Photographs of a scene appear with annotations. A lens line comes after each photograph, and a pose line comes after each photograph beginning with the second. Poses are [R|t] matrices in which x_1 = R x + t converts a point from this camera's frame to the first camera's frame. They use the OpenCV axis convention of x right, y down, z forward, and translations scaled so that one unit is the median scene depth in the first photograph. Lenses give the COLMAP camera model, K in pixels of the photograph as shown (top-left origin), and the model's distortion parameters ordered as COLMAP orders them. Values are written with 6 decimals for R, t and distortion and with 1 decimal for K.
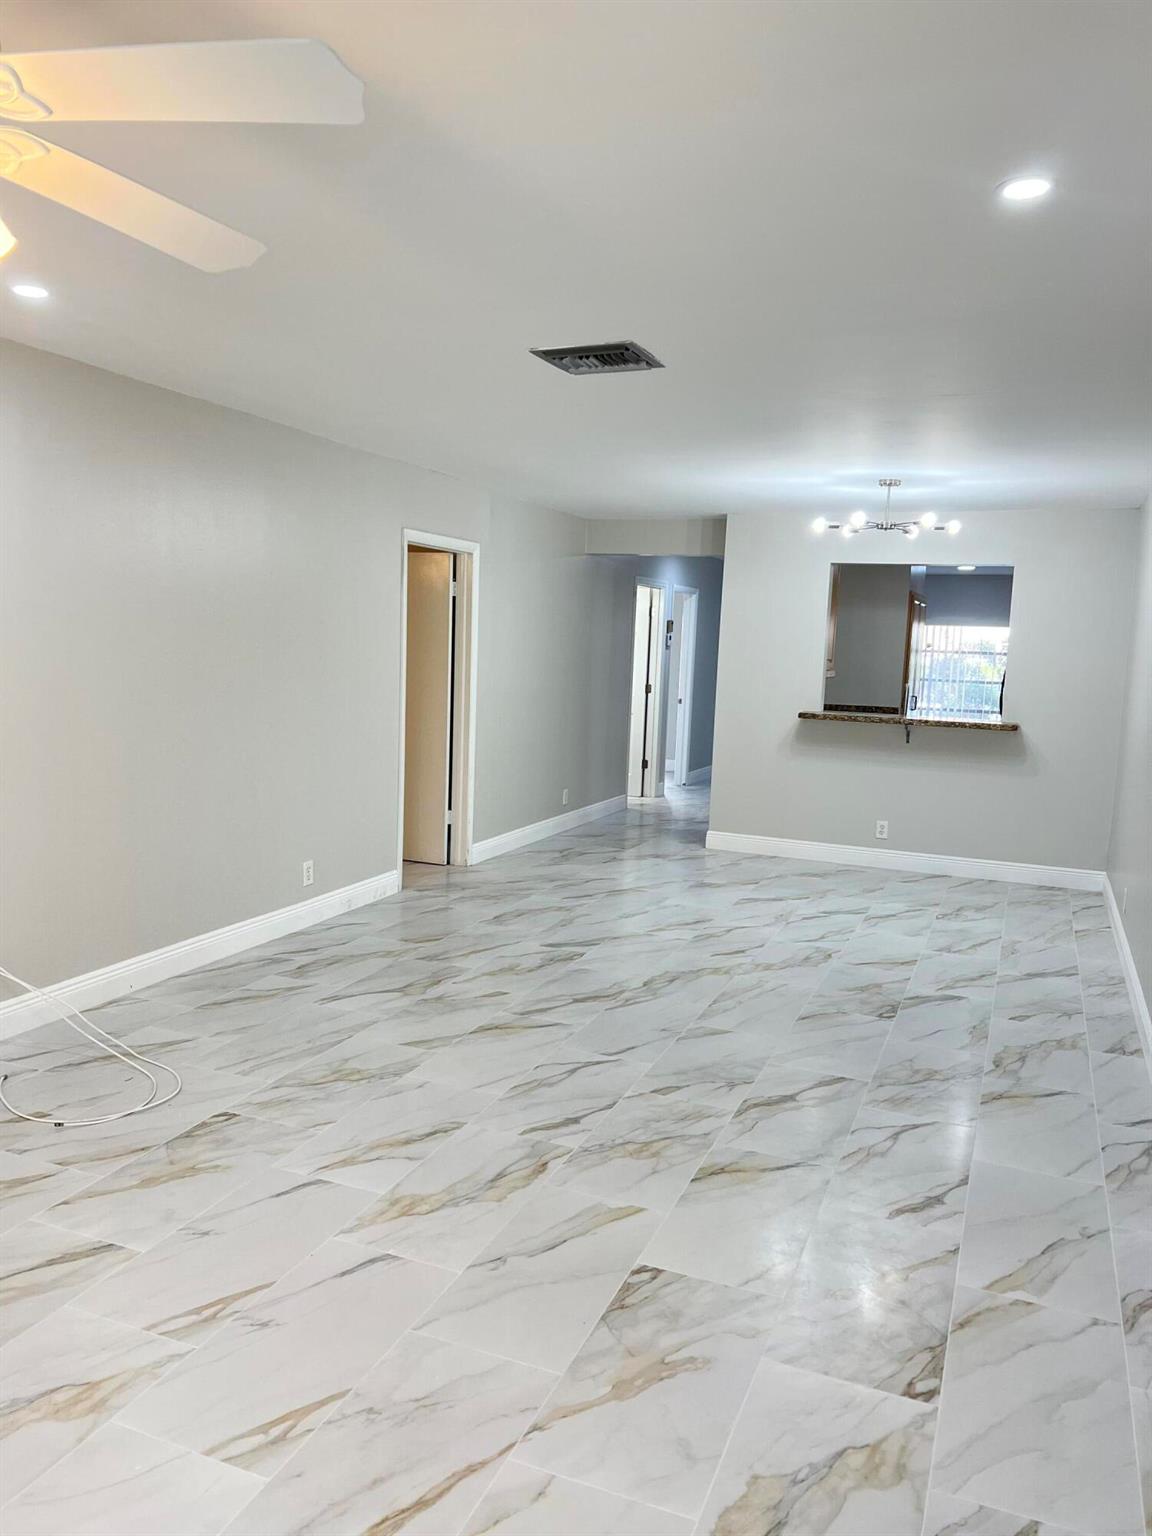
lens RADIAL K [[1145.0, 0, 577.4], [0, 1145.0, 760.6], [0, 0, 1]] dist [0.044555, -0.048288]
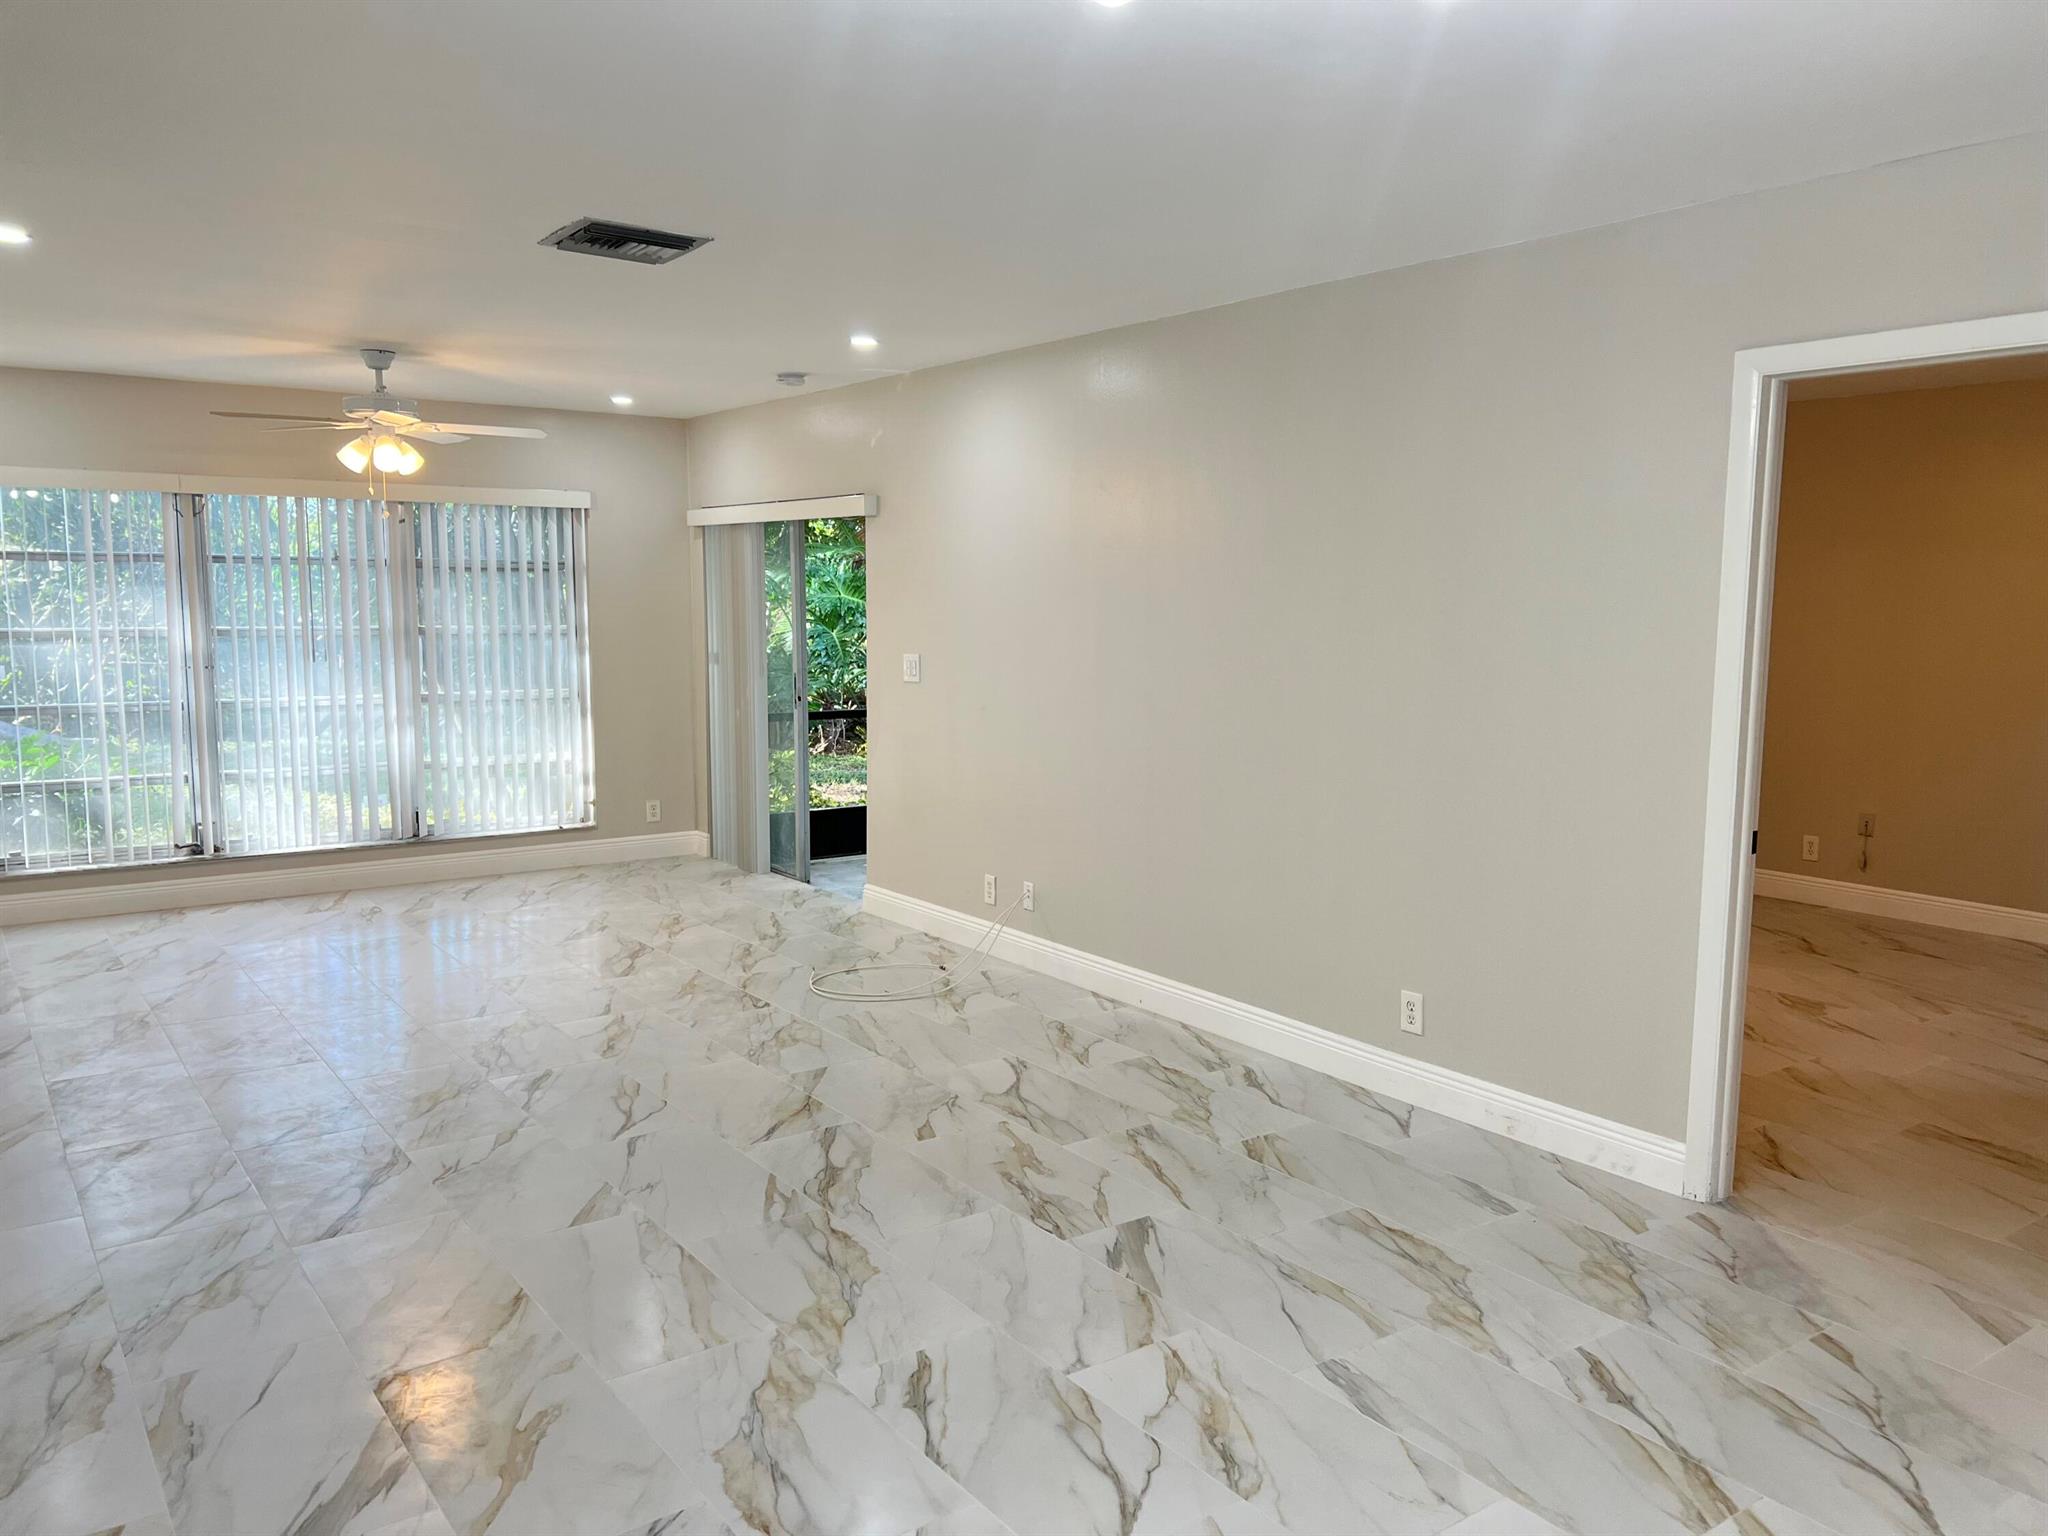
lens RADIAL K [[1526.7, 0, 1031.2], [0, 1526.7, 767.8], [0, 0, 1]] dist [0.044555, -0.048288]
pose [[-0.529398, 0.059734, -0.846268, 0.566007], [-0.119180, 0.982390, 0.143897, -0.123375], [0.839961, 0.177037, -0.512956, 1.314986]]
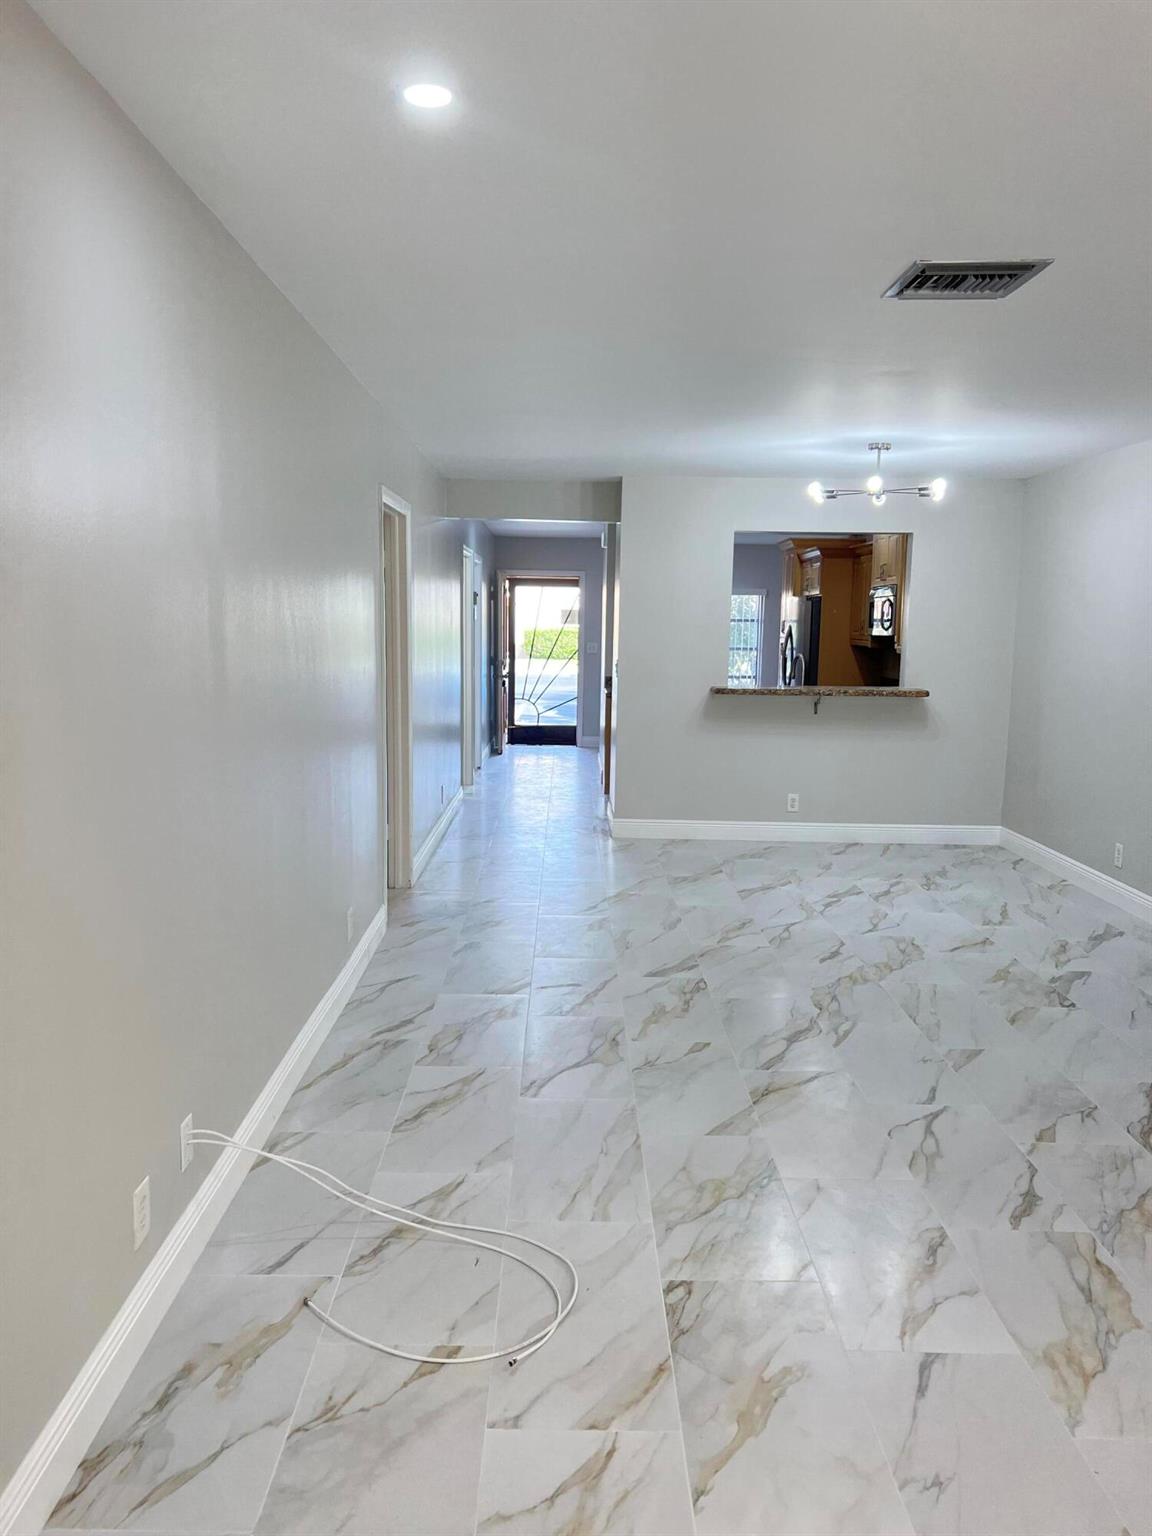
lens RADIAL K [[1145.0, 0, 566.9], [0, 1145.0, 772.1], [0, 0, 1]] dist [0.044555, -0.048288]
pose [[0.927305, -0.072858, 0.367147, -0.408139], [0.058645, 0.997039, 0.049735, -0.039736], [-0.369683, -0.024588, 0.928832, 0.232755]]
